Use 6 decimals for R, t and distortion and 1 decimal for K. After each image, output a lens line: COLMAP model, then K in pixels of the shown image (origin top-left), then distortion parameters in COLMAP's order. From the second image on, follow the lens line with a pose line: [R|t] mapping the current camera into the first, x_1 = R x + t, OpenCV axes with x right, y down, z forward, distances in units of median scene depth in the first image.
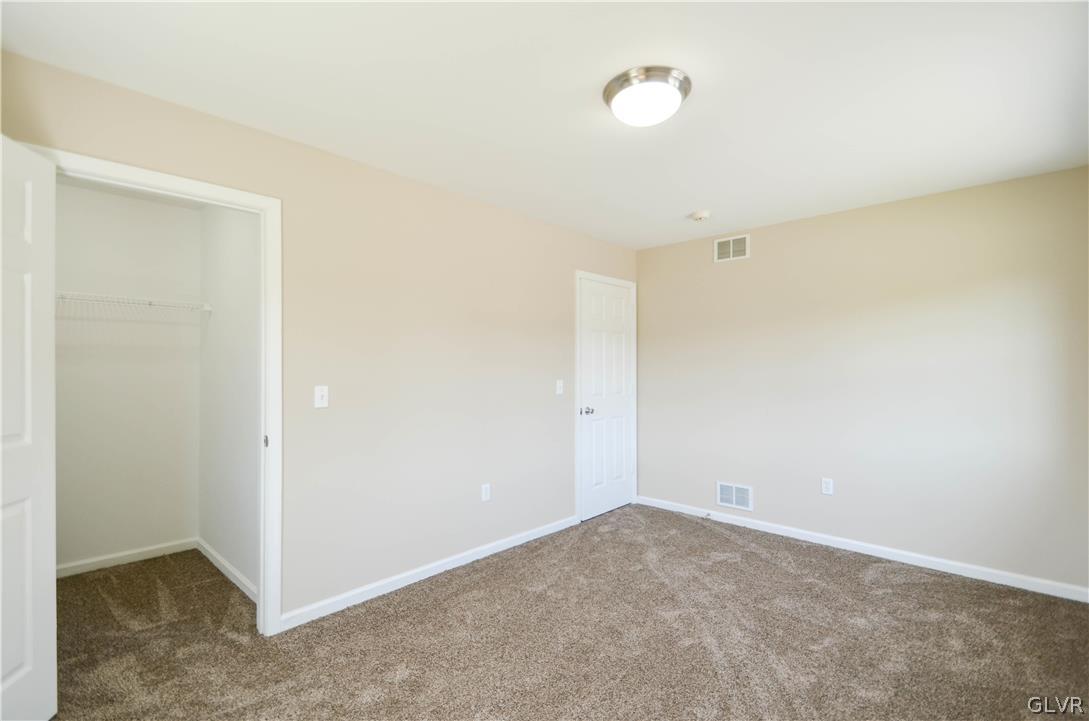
lens RADIAL K [[480.7, 0, 550.9], [0, 480.7, 369.7], [0, 0, 1]] dist [0.004605, -0.006665]
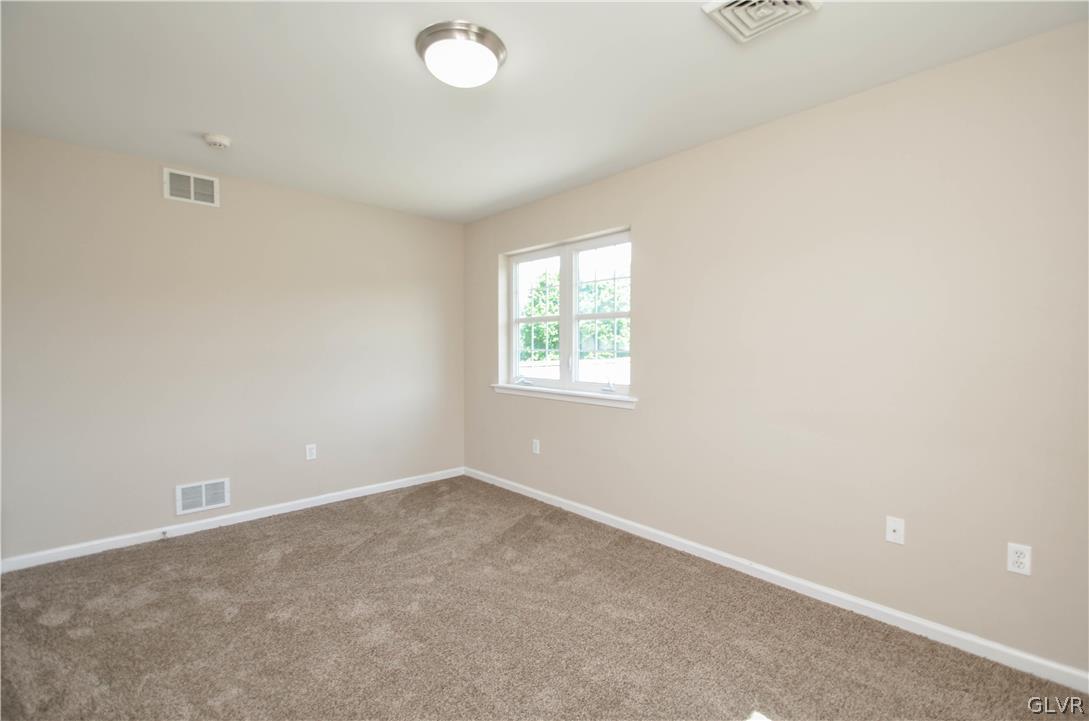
lens RADIAL K [[480.7, 0, 544.8], [0, 480.7, 365.0], [0, 0, 1]] dist [0.004605, -0.006665]
pose [[0.052270, -0.040021, 0.997831, -0.432314], [-0.007576, 0.999152, 0.040471, 0.002588], [-0.998604, -0.009675, 0.051922, 0.413265]]
